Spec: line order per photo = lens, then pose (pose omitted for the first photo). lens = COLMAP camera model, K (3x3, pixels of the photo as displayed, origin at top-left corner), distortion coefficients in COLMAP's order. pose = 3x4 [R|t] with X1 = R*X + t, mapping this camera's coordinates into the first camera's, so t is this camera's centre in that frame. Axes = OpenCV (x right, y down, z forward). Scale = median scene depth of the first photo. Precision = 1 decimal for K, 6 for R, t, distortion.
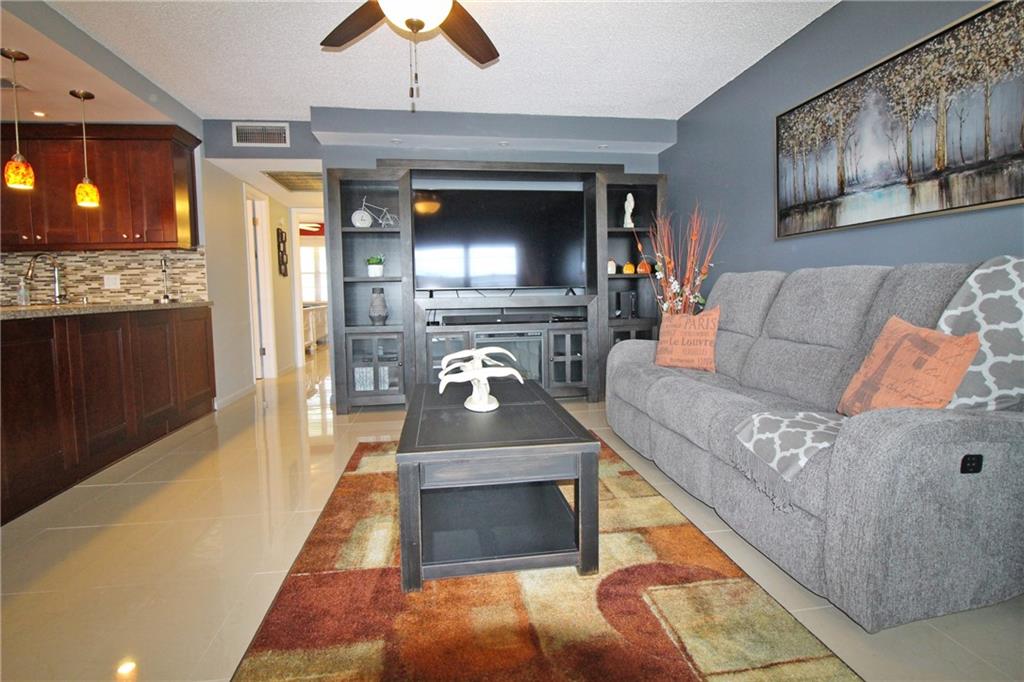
lens RADIAL K [[501.6, 0, 512.0], [0, 501.6, 321.8], [0, 0, 1]] dist [0.001040, -0.013496]
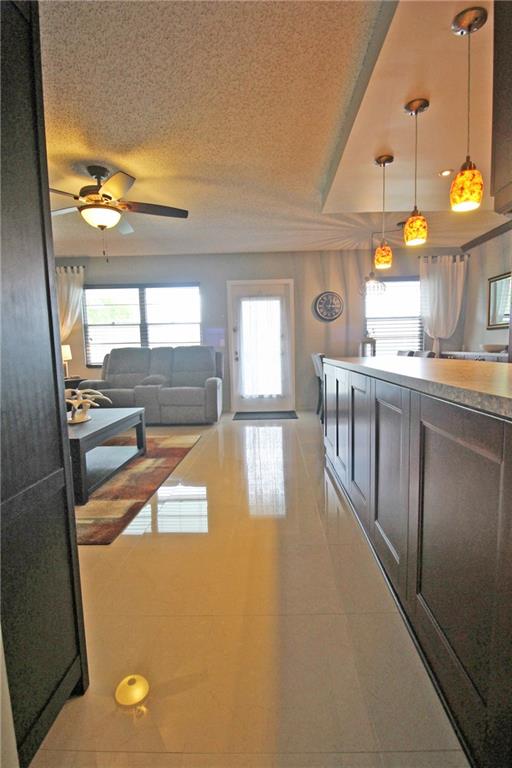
lens RADIAL K [[376.2, 0, 269.0], [0, 376.2, 388.5], [0, 0, 1]] dist [0.001040, -0.013496]
pose [[-0.985555, 0.022358, 0.167871, -0.708922], [0.051399, 0.983981, 0.170705, -0.108155], [-0.161365, 0.176868, -0.970917, 1.594495]]
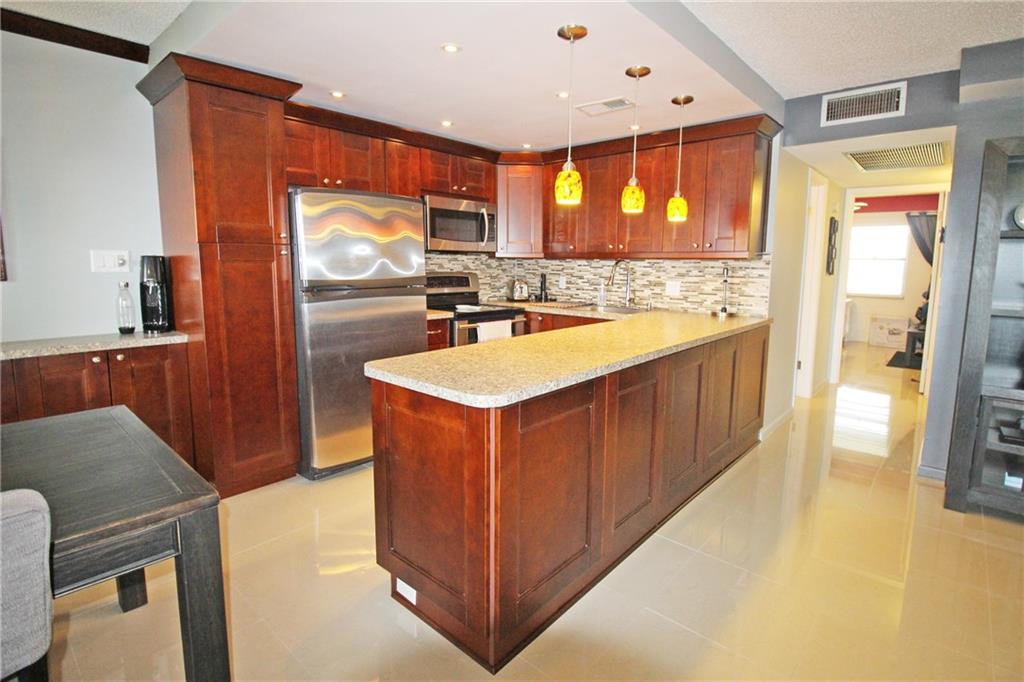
lens RADIAL K [[501.6, 0, 517.2], [0, 501.6, 319.3], [0, 0, 1]] dist [0.001040, -0.013496]
pose [[0.640627, 0.116522, -0.758960, -0.312592], [-0.072364, 0.993181, 0.091400, -0.116305], [0.764435, -0.003632, 0.644691, 0.160196]]
